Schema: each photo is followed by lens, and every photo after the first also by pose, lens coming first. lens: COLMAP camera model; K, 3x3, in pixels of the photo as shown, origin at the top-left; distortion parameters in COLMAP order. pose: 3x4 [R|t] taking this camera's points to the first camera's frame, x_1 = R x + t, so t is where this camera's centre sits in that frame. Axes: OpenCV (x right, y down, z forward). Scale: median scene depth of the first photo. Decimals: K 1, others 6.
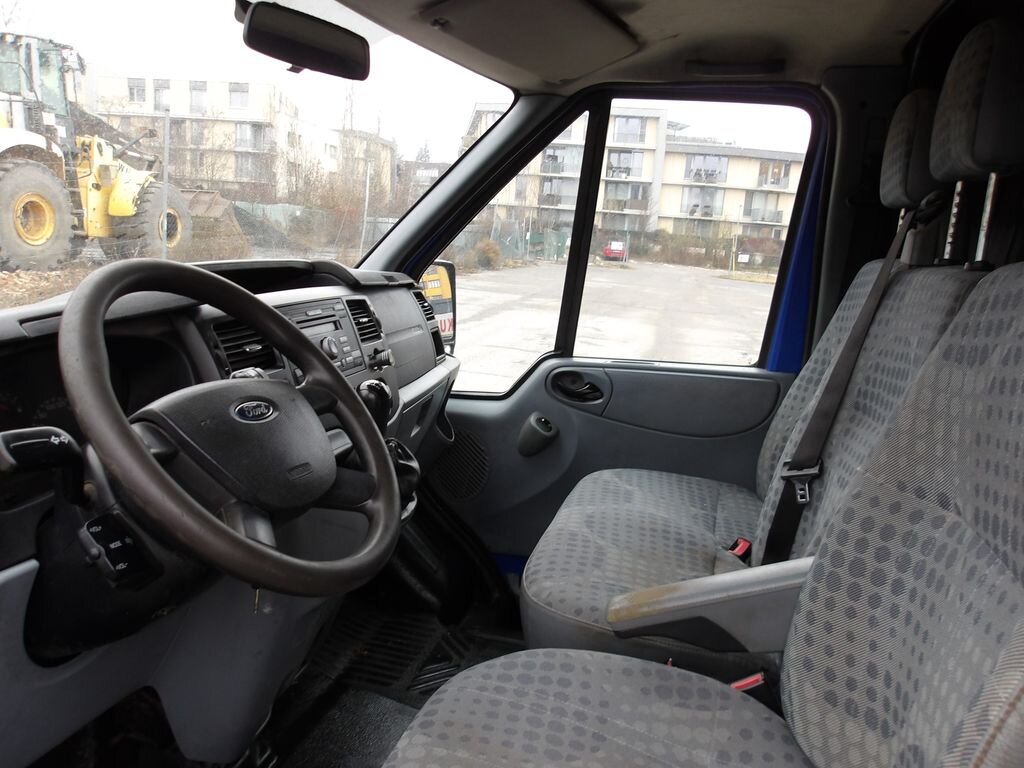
lens RADIAL K [[853.7, 0, 509.2], [0, 853.7, 374.9], [0, 0, 1]] dist [0.036448, -0.049156]
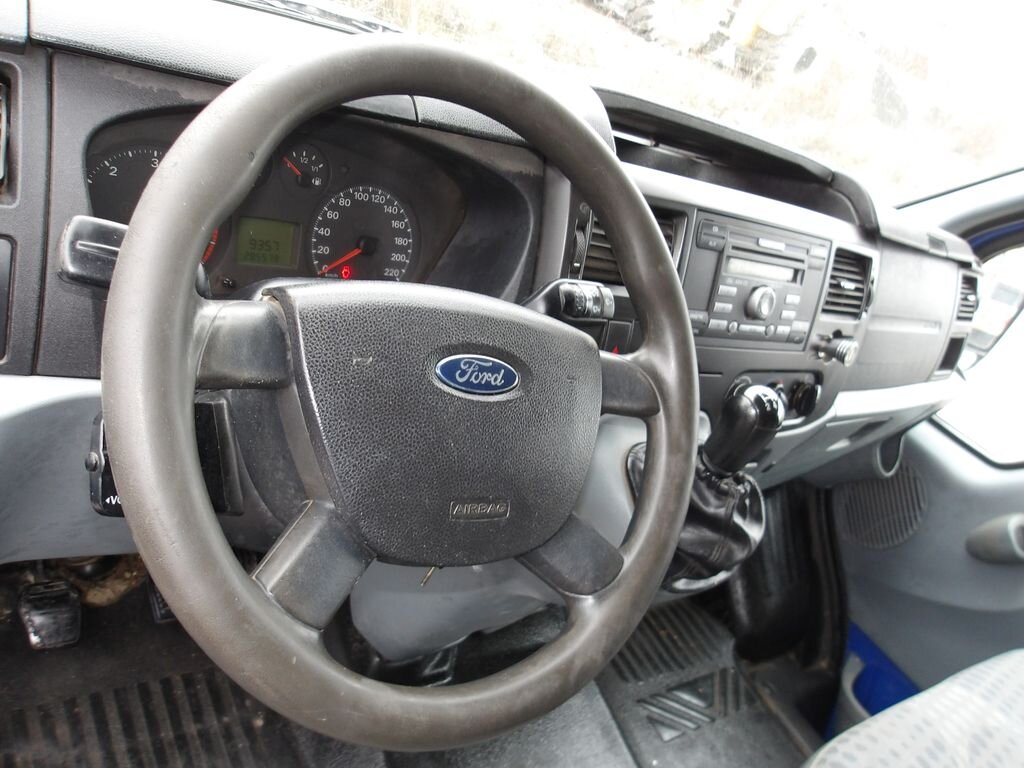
lens RADIAL K [[853.7, 0, 509.2], [0, 853.7, 374.9], [0, 0, 1]] dist [0.036448, -0.049156]
pose [[0.695887, 0.558975, -0.450875, -0.013969], [-0.475951, 0.829119, 0.293313, -0.079150], [0.537784, 0.010482, 0.843018, 0.307807]]
